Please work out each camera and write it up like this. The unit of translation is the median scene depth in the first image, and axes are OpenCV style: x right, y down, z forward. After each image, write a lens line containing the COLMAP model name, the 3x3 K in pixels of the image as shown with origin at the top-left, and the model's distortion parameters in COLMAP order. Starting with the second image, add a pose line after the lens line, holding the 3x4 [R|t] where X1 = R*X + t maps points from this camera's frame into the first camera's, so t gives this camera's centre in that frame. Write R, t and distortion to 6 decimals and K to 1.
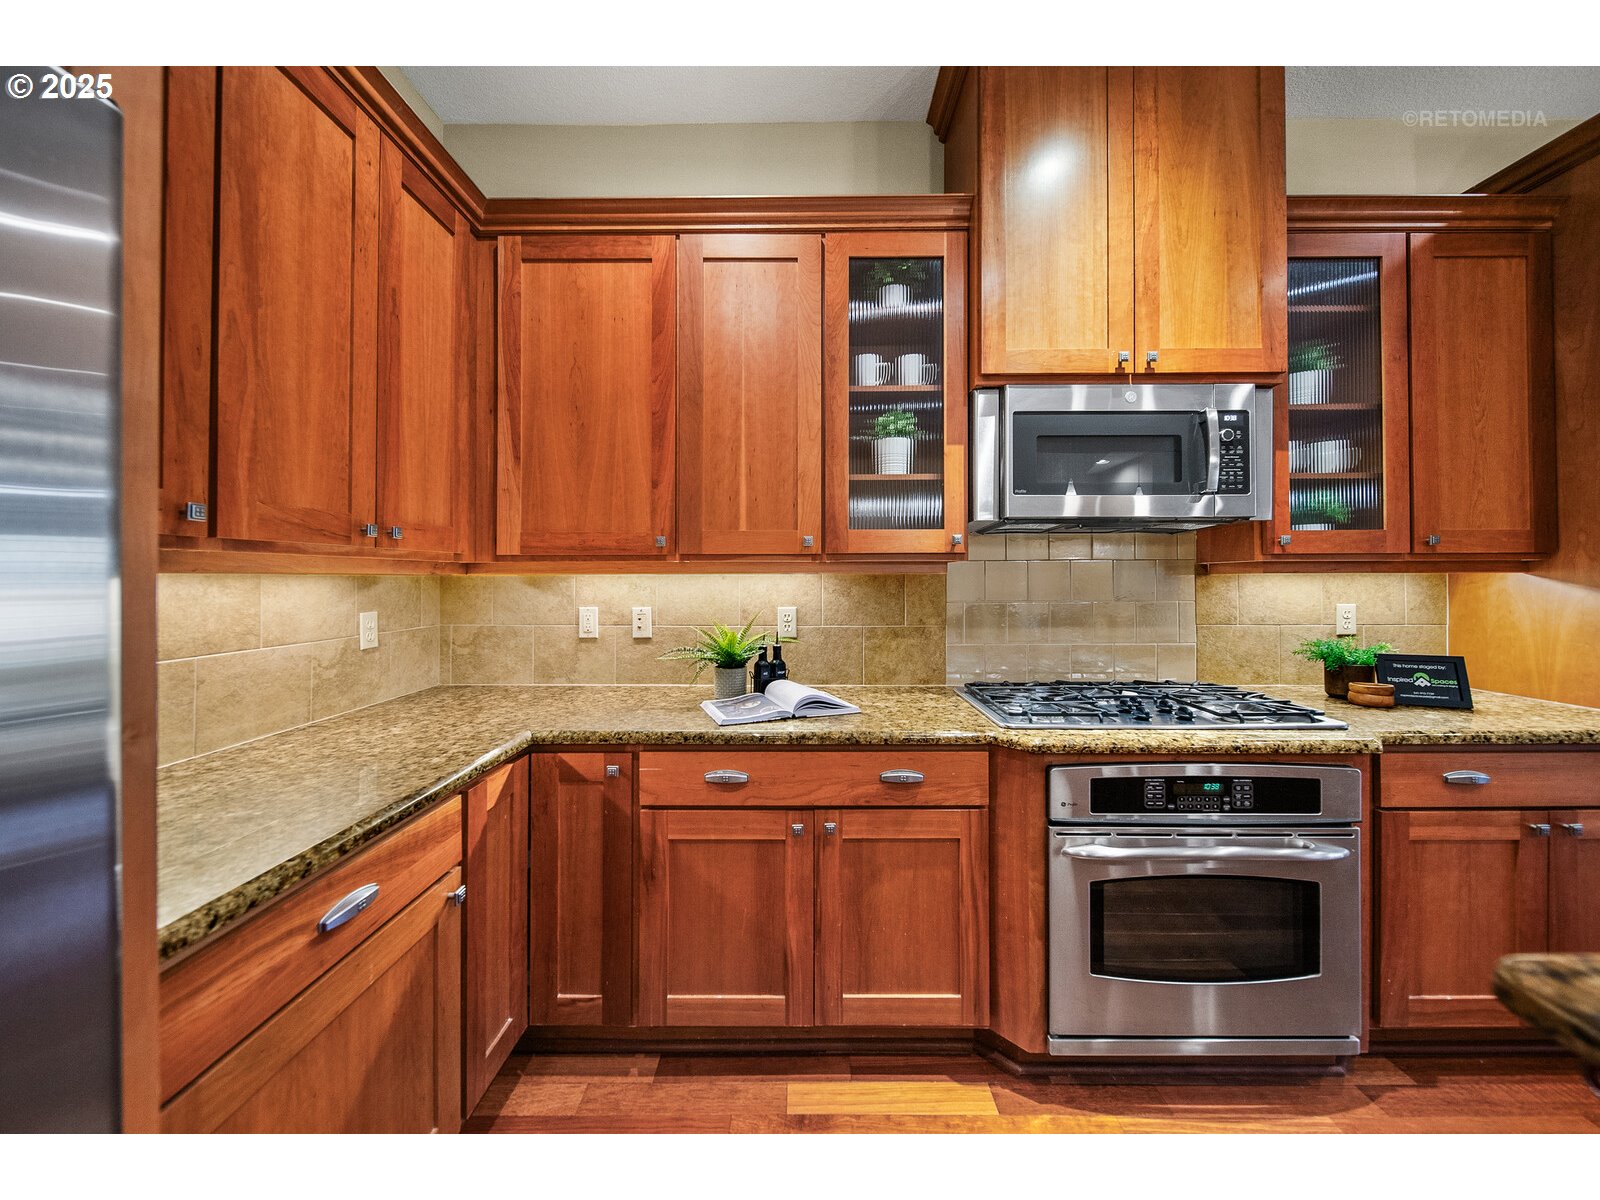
lens RADIAL K [[584.6, 0, 789.6], [0, 584.6, 576.8], [0, 0, 1]] dist [0.002091, -0.000489]
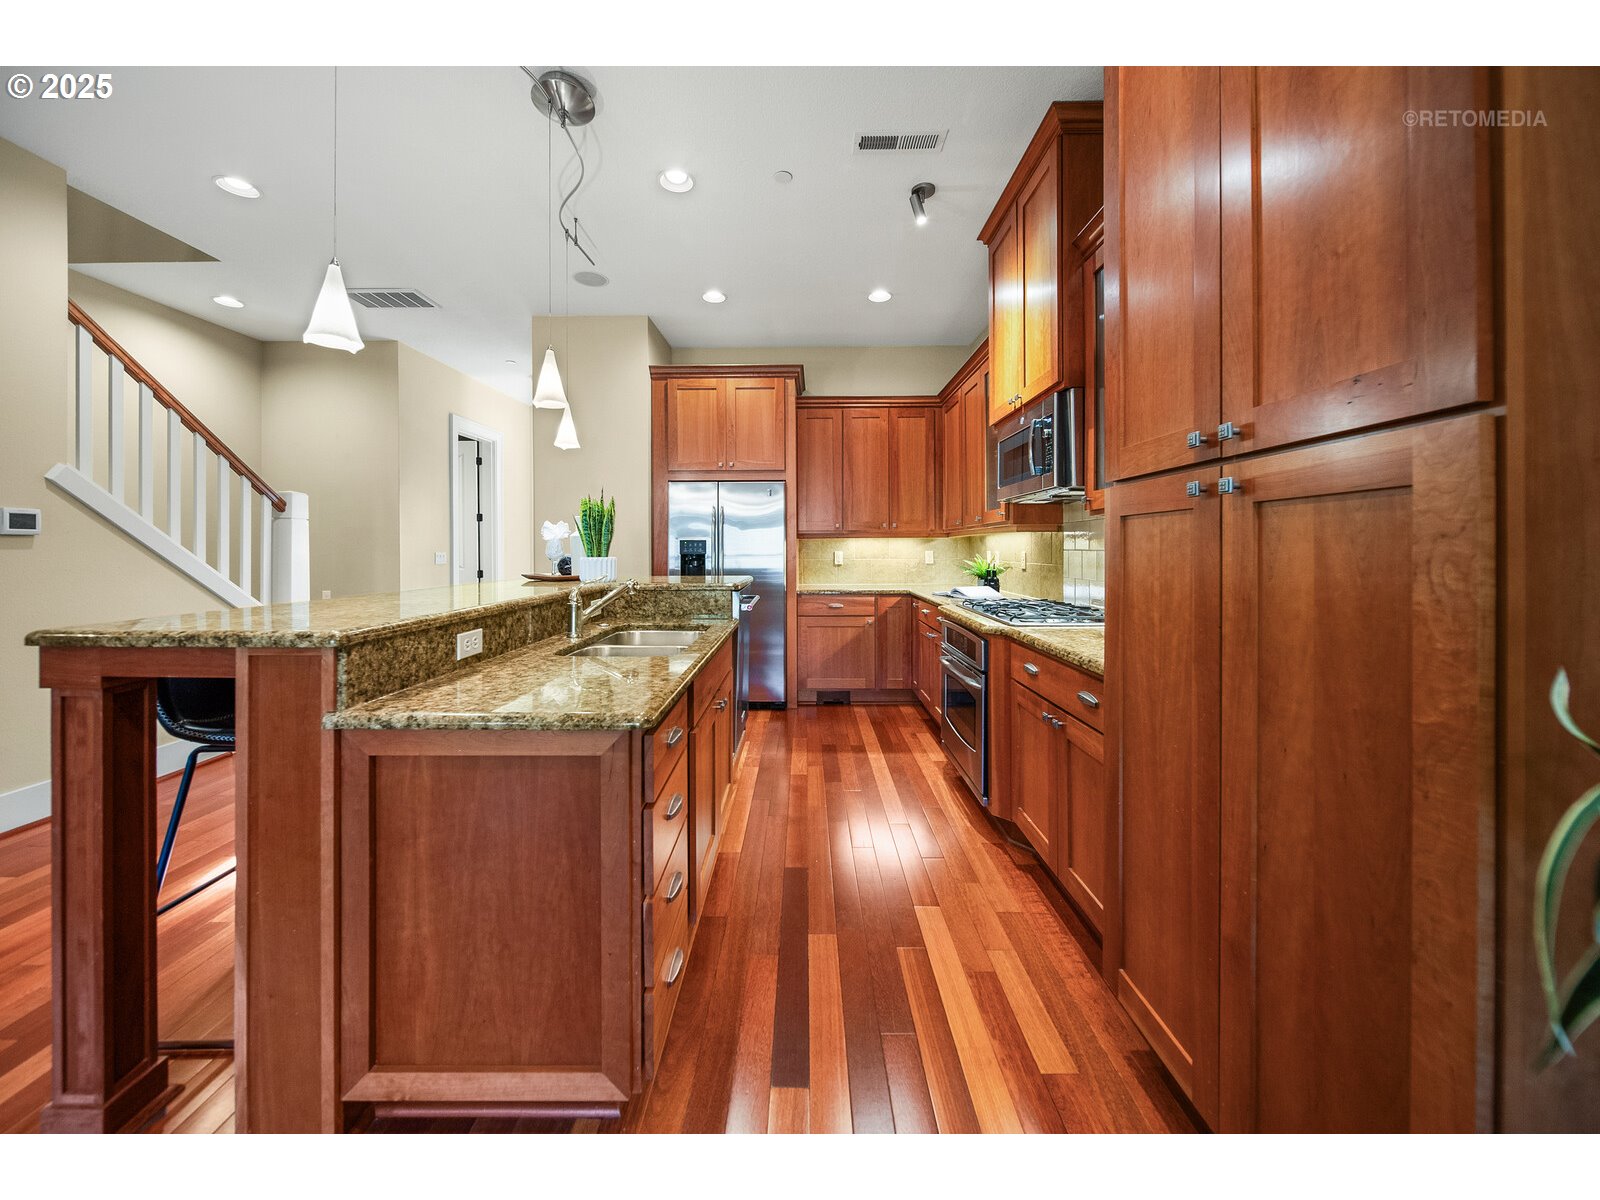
lens RADIAL K [[584.6, 0, 795.3], [0, 584.6, 561.4], [0, 0, 1]] dist [0.002091, -0.000489]
pose [[-0.016374, 0.024703, -0.999561, 2.139748], [0.006829, 0.999674, 0.024593, 0.037464], [0.999843, -0.006424, -0.016537, 0.398164]]
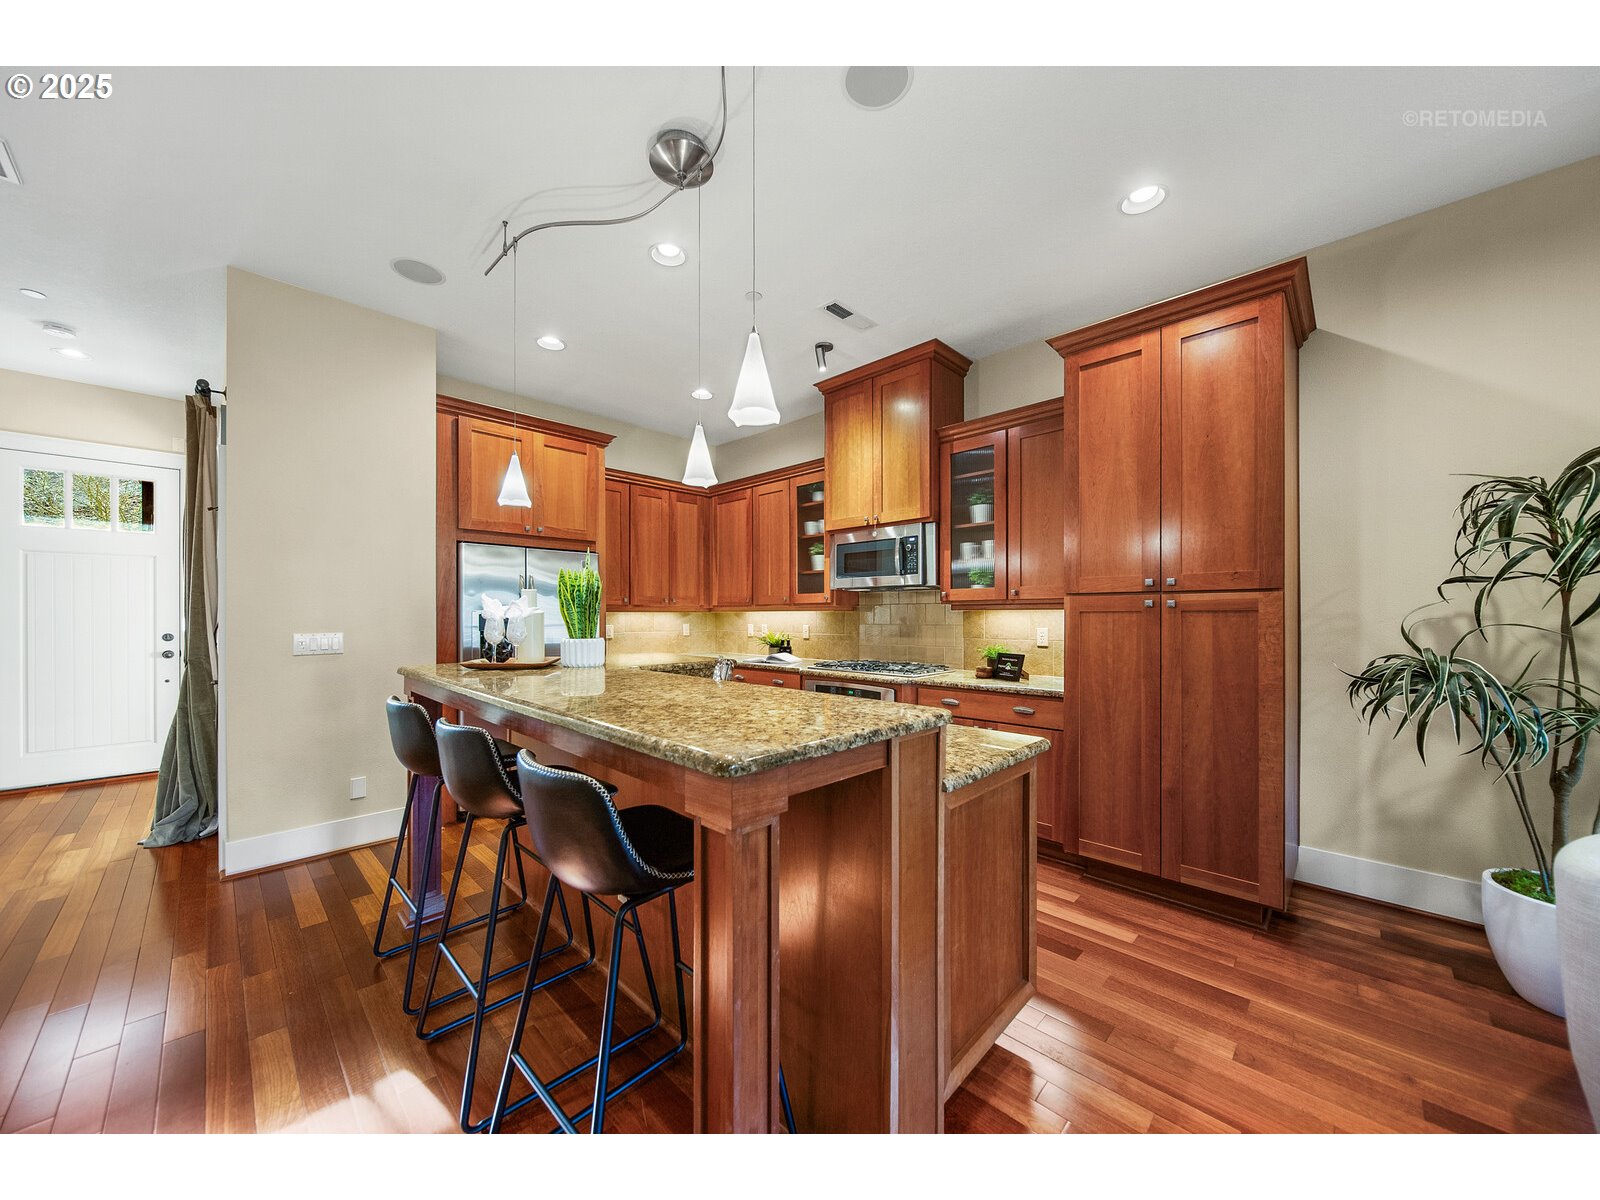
lens RADIAL K [[584.6, 0, 809.5], [0, 584.6, 612.7], [0, 0, 1]] dist [0.002091, -0.000489]
pose [[0.726521, -0.000604, -0.687144, 1.901144], [0.002327, 0.999996, 0.001581, -0.002845], [0.687140, -0.002747, 0.726520, -0.814785]]
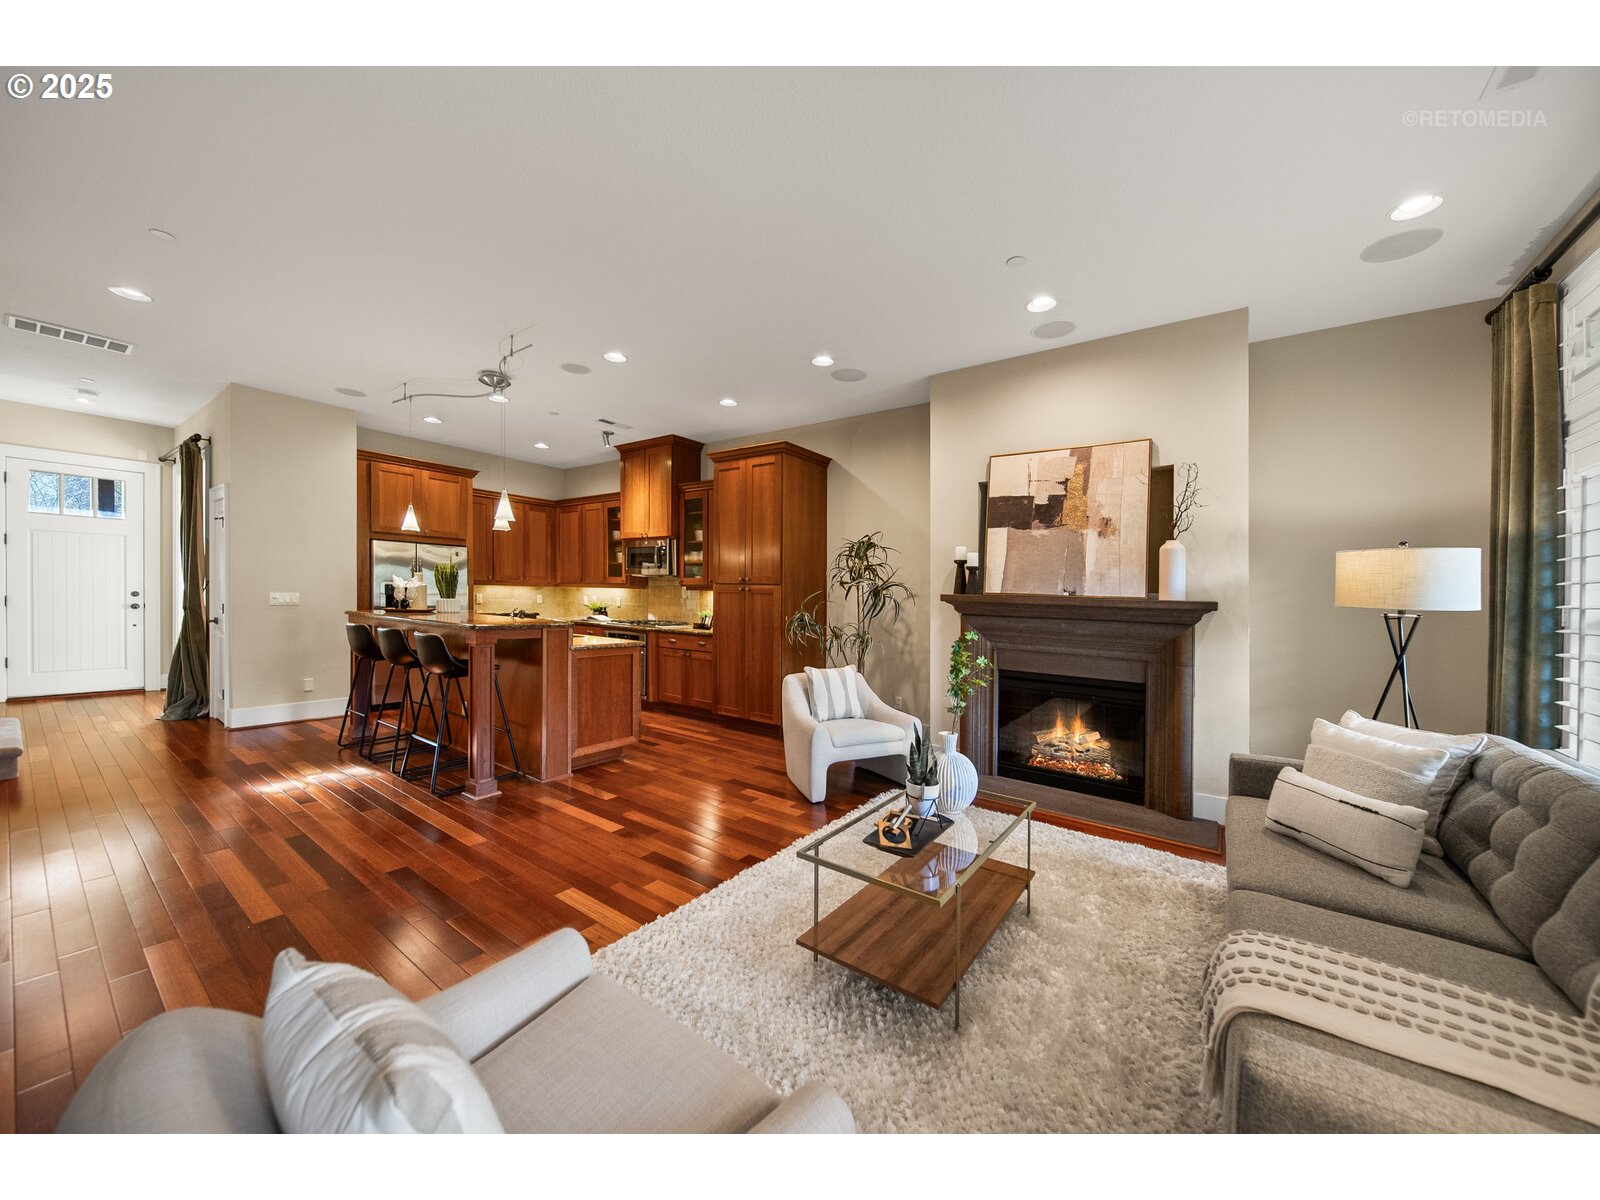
lens RADIAL K [[584.6, 0, 820.9], [0, 584.6, 613.2], [0, 0, 1]] dist [0.002091, -0.000489]
pose [[0.821994, 0.042281, -0.567925, 3.588380], [-0.025240, 0.998965, 0.037840, -0.021458], [0.568937, -0.016769, 0.822210, -1.449872]]
